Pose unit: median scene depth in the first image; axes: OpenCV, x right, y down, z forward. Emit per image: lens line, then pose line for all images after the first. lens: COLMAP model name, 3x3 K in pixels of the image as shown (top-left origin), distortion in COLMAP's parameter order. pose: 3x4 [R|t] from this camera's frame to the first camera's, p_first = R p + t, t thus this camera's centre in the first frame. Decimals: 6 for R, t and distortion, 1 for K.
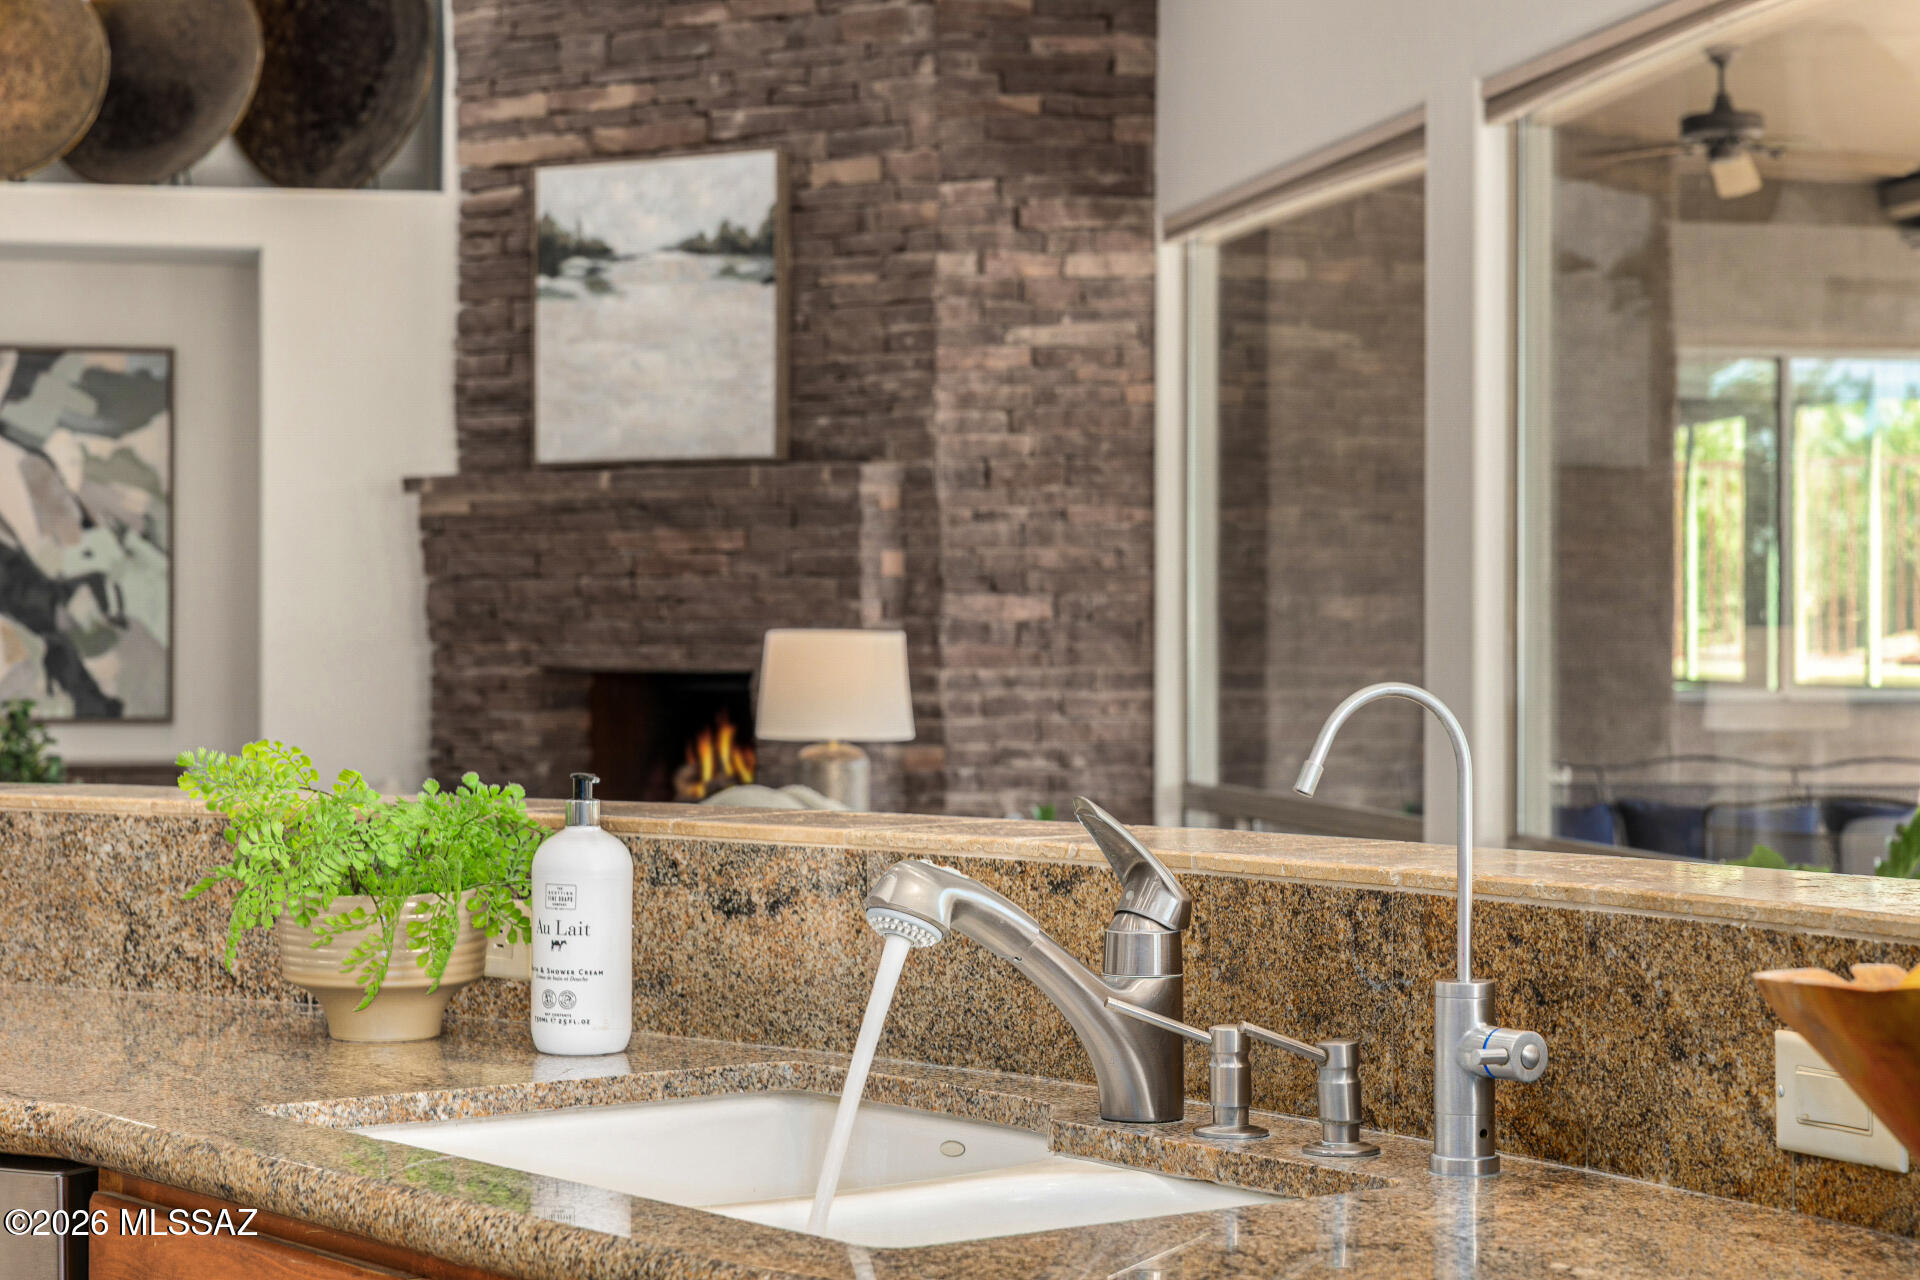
lens RADIAL K [[3740.1, 0, 979.4], [0, 3740.1, 639.2], [0, 0, 1]] dist [0.038101, 0.073243]
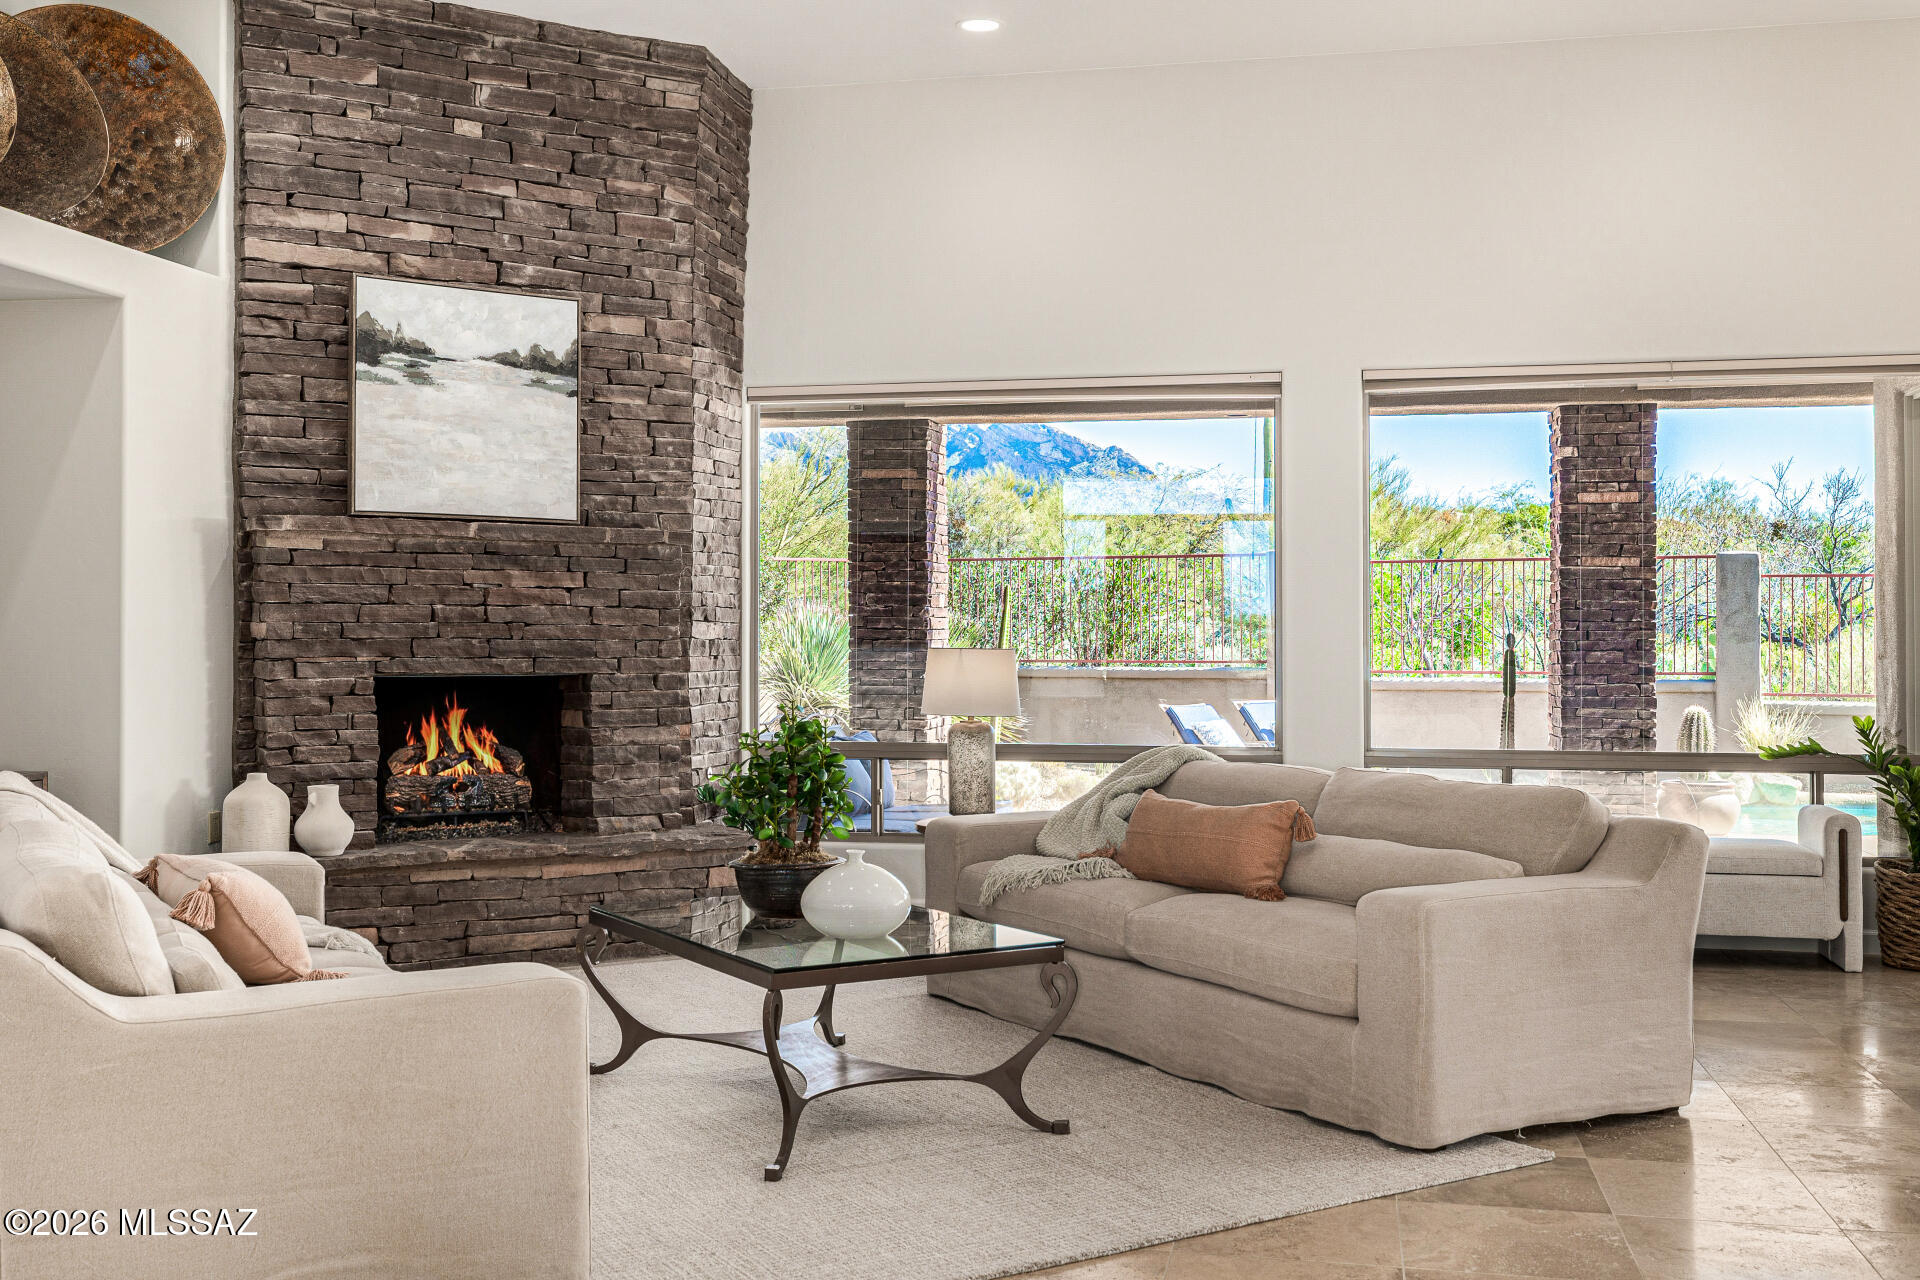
lens RADIAL K [[1878.4, 0, 960.0], [0, 1878.4, 640.0], [0, 0, 1]] dist [-0.008984, -0.002480]
pose [[0.388235, 0.002734, 0.921556, -0.639527], [0.002044, 0.999991, -0.003828, -0.001645], [-0.921558, 0.003370, 0.388226, 0.595610]]
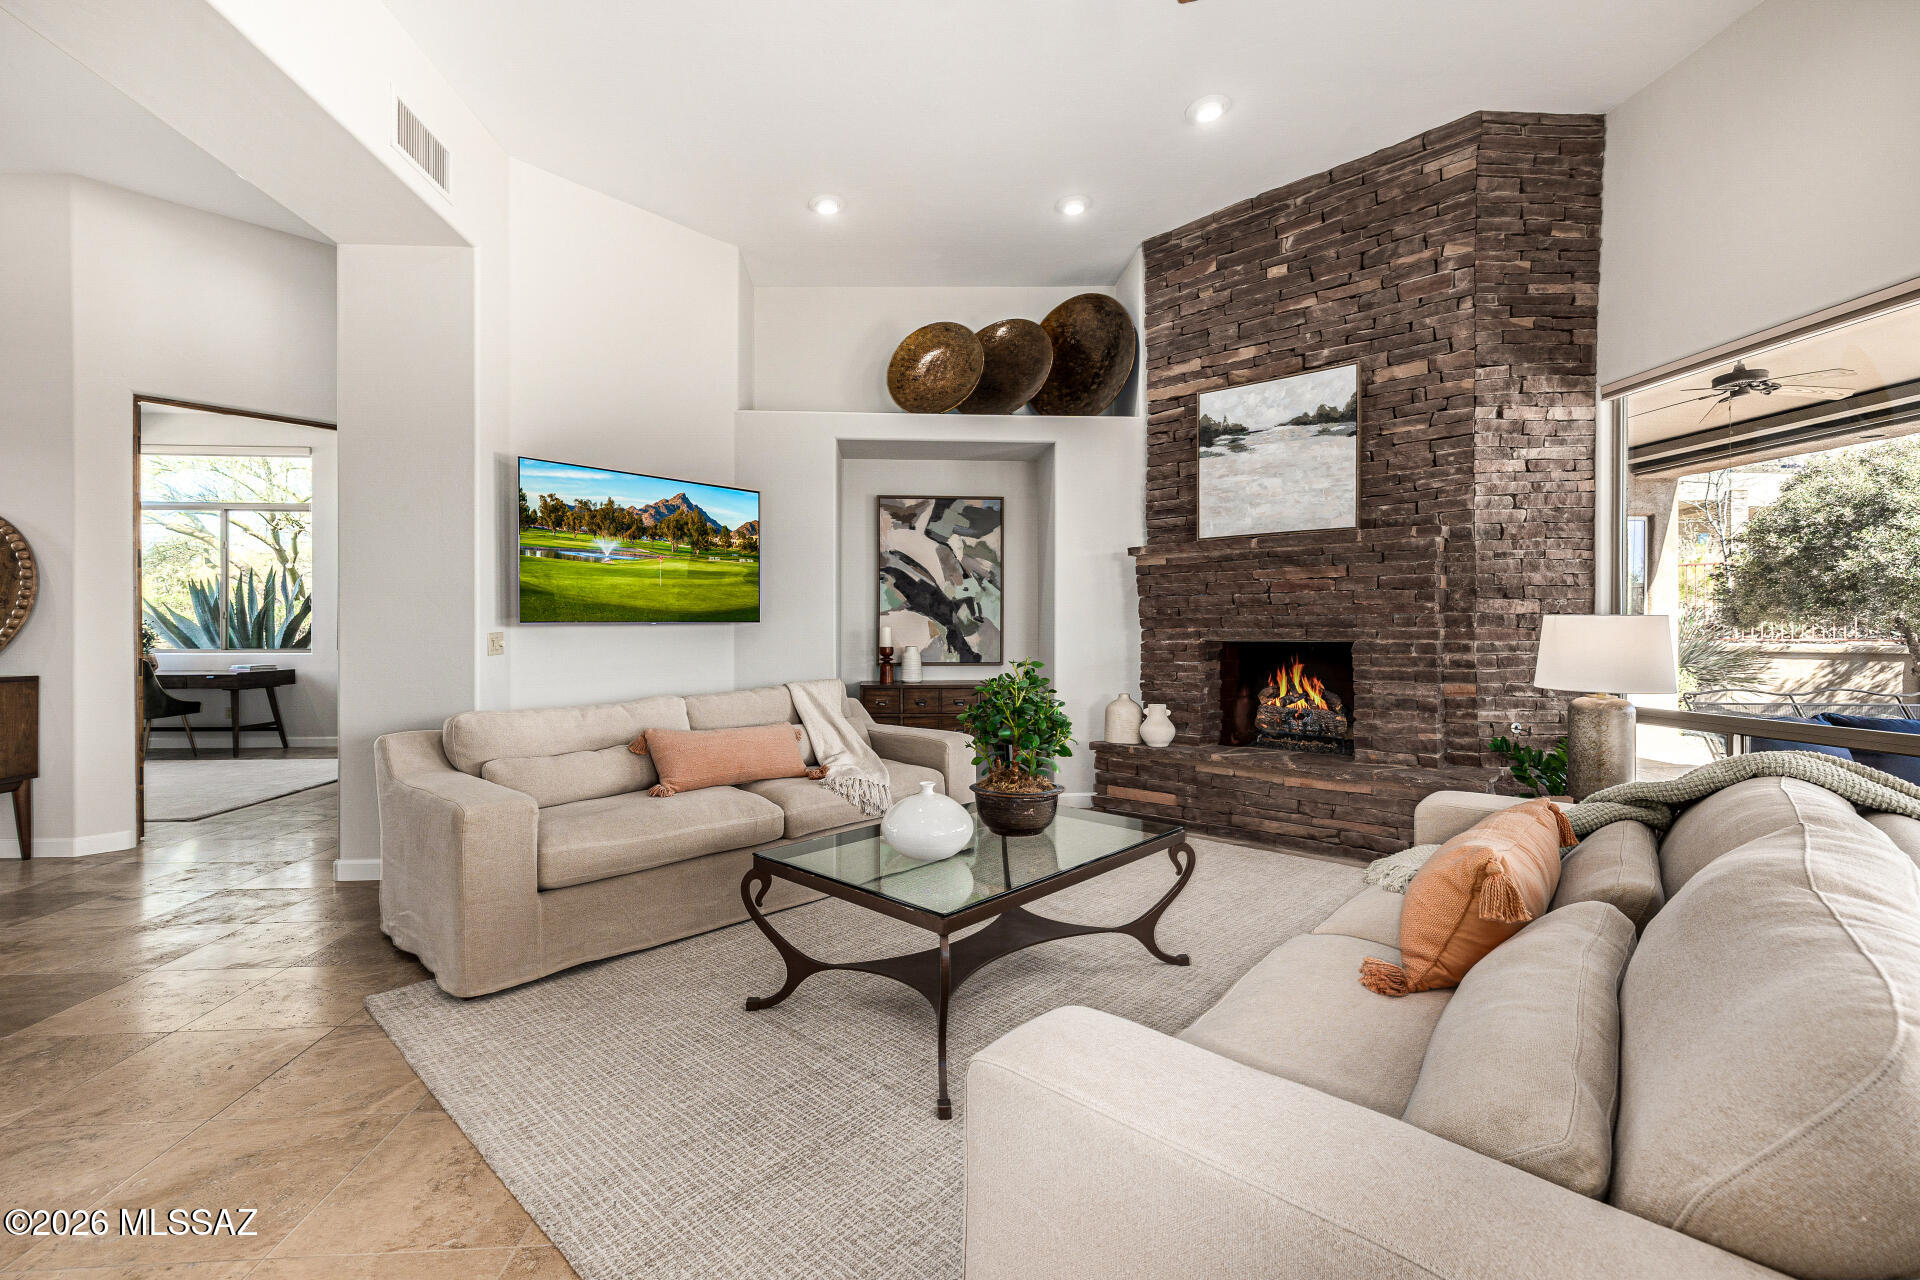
lens RADIAL K [[820.3, 0, 945.1], [0, 820.3, 634.2], [0, 0, 1]] dist [0.004019, 0.000386]
pose [[0.991067, -0.000457, -0.133362, -0.203057], [0.000462, 1.000000, 0.000012, 0.004549], [0.133362, -0.000073, 0.991067, 0.562688]]
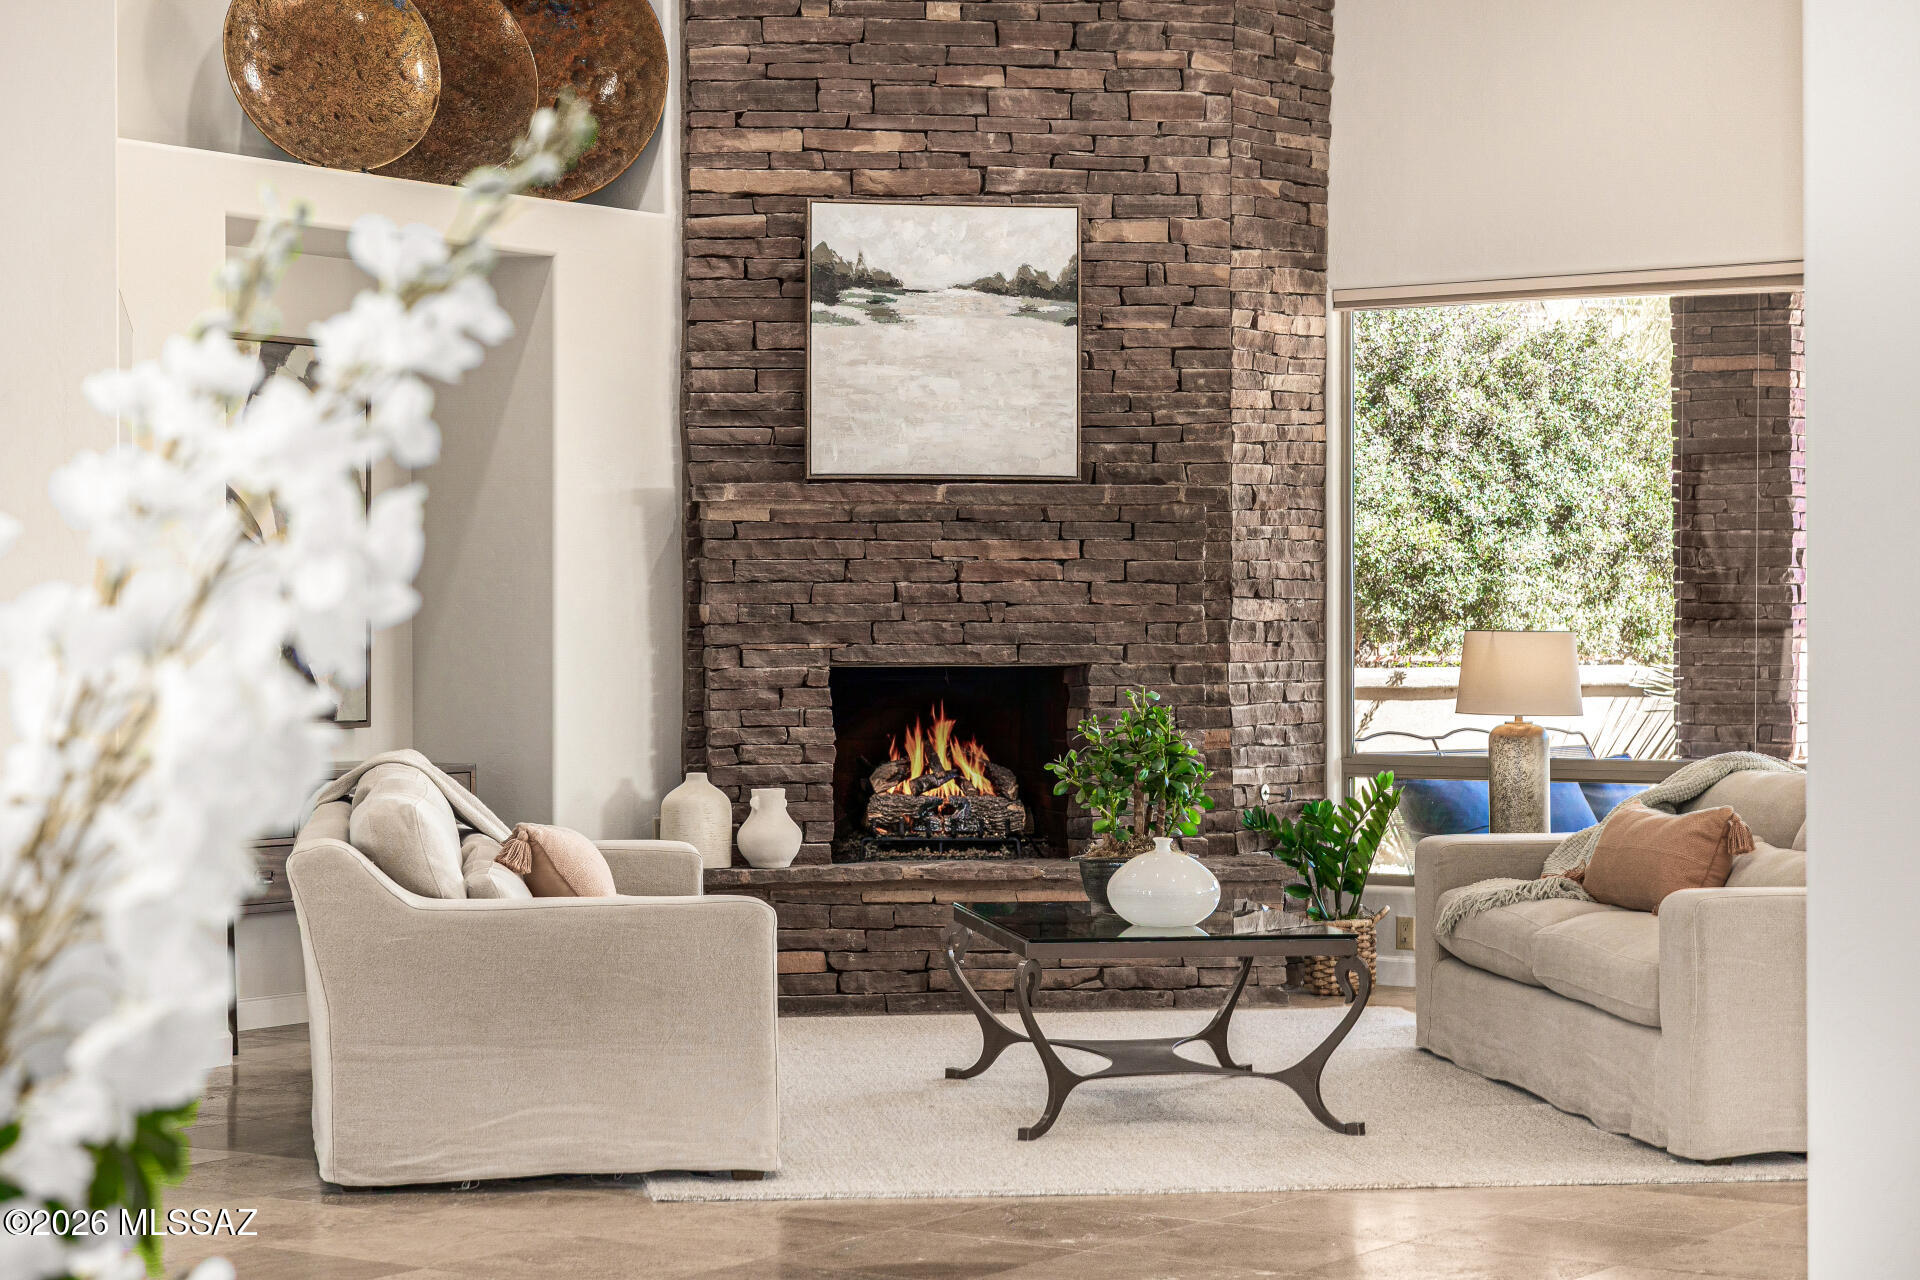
lens RADIAL K [[3828.1, 0, 871.6], [0, 3828.1, 638.2], [0, 0, 1]] dist [0.019018, 0.047141]
pose [[0.732602, -0.002755, 0.680652, -0.888430], [0.004657, 0.999989, -0.000966, 0.000965], [-0.680641, 0.003877, 0.732607, 0.189979]]
